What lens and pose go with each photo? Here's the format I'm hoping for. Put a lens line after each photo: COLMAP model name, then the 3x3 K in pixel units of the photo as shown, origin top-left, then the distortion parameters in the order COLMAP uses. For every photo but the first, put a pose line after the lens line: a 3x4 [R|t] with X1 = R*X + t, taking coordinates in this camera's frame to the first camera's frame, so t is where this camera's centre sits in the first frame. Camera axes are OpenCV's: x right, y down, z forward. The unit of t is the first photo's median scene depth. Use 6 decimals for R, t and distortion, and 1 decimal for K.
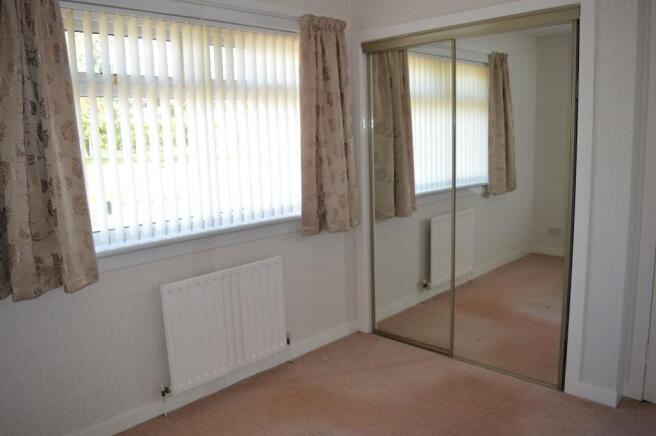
lens RADIAL K [[522.8, 0, 328.0], [0, 522.8, 218.0], [0, 0, 1]] dist [-0.069104, 0.006109]
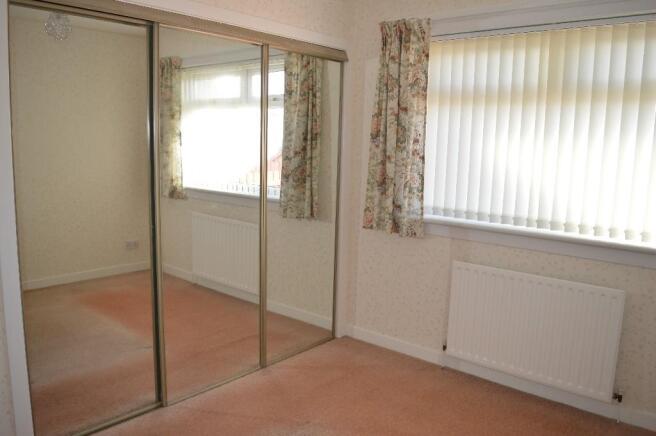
lens RADIAL K [[522.8, 0, 328.0], [0, 522.8, 218.0], [0, 0, 1]] dist [-0.069104, 0.006109]
pose [[0.064282, 0.212743, -0.974991, 0.823087], [-0.160038, 0.966564, 0.200353, -0.158494], [0.985016, 0.143157, 0.096179, 0.621654]]
